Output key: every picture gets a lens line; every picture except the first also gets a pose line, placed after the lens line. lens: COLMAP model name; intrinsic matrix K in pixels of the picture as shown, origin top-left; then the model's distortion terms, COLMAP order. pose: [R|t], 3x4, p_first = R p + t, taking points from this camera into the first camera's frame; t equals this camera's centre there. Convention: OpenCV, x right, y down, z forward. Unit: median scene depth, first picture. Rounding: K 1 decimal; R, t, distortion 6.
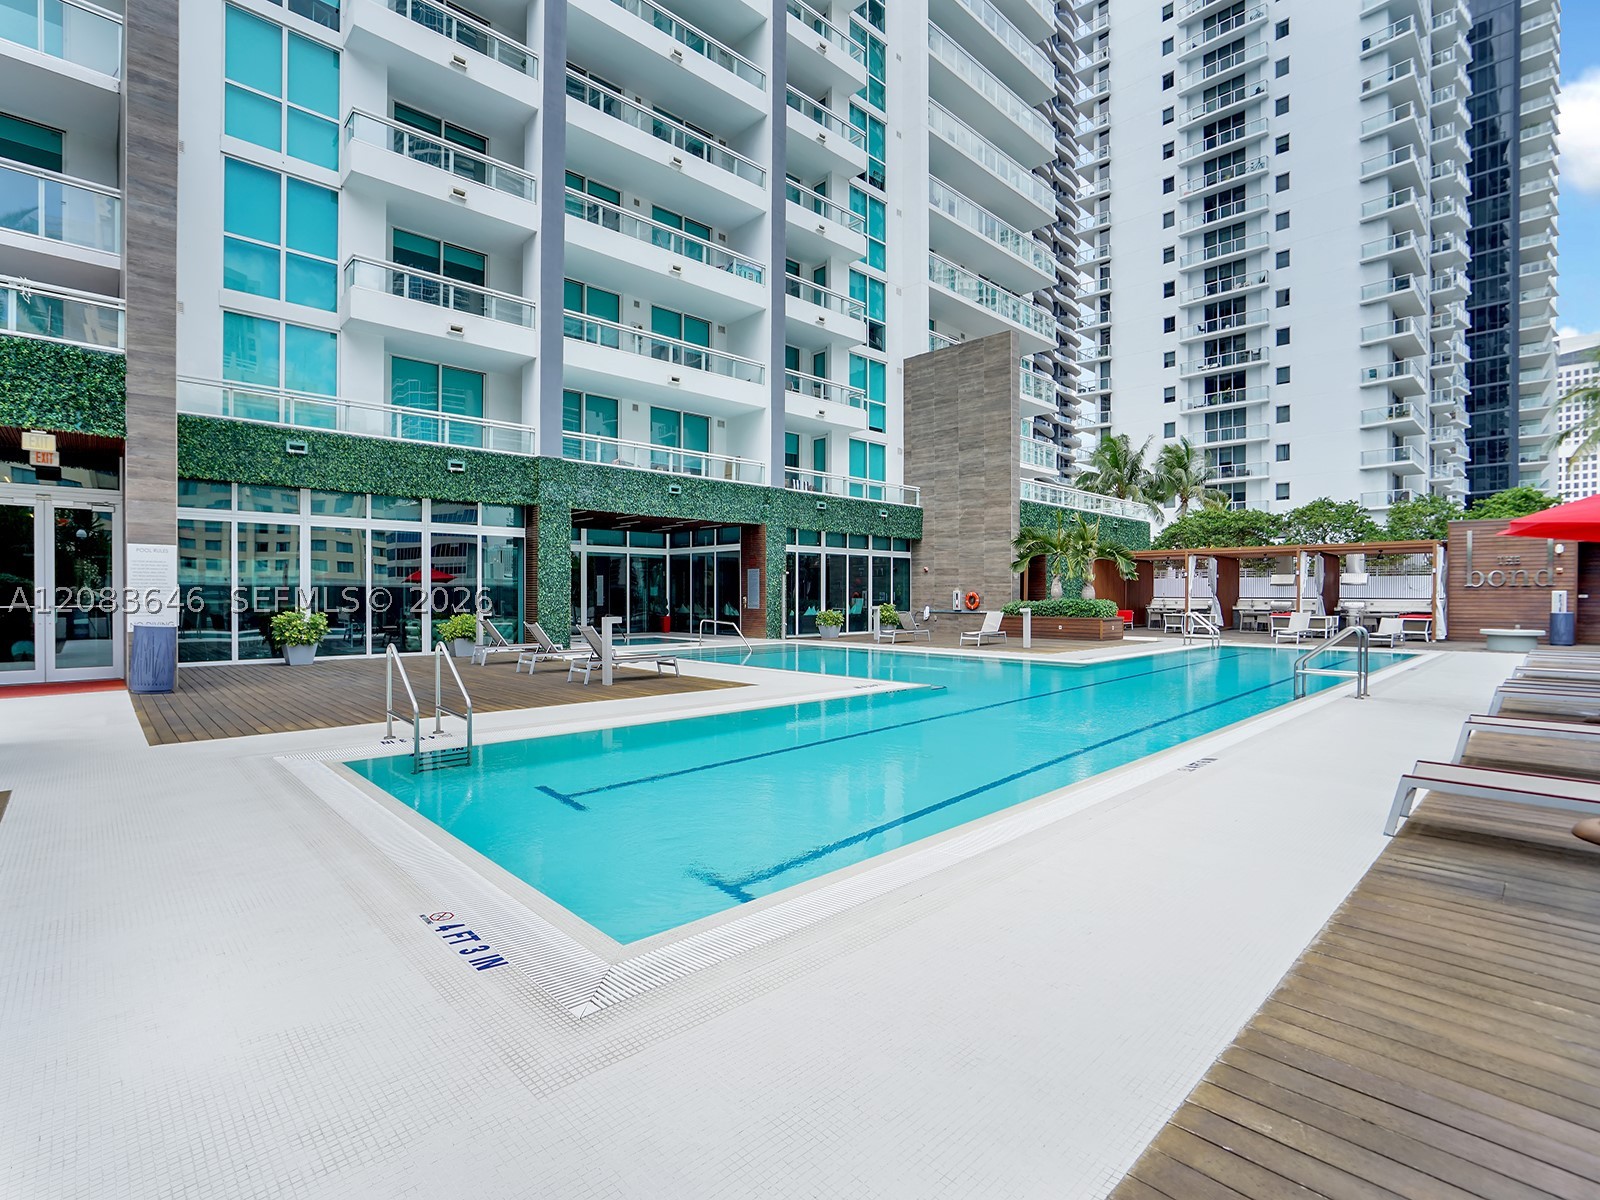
lens RADIAL K [[774.3, 0, 800.0], [0, 774.3, 600.0], [0, 0, 1]] dist [-0.001847, 0.000222]
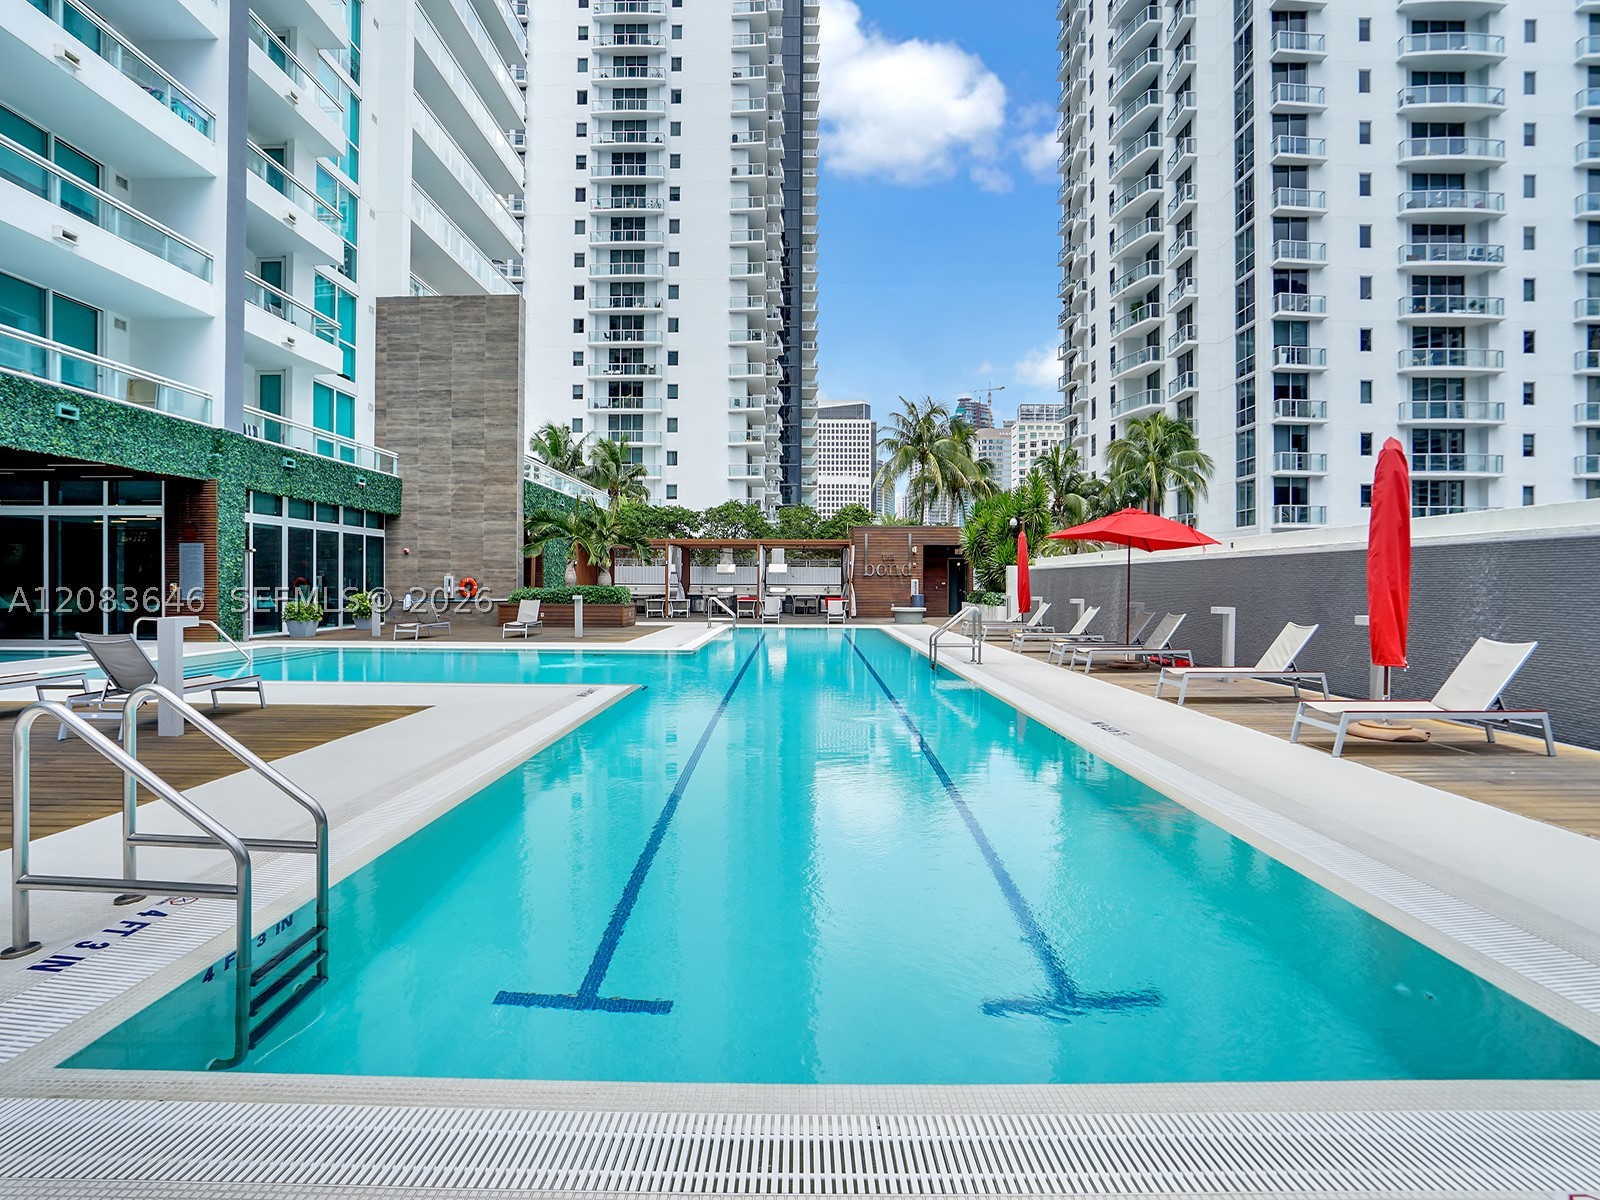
lens RADIAL K [[778.1, 0, 800.0], [0, 778.1, 600.0], [0, 0, 1]] dist [-0.071491, 0.047073]
pose [[0.710130, -0.013835, 0.703935, -0.127515], [0.002146, 0.999845, 0.017485, 0.000573], [-0.704067, -0.010906, 0.710049, 0.101509]]
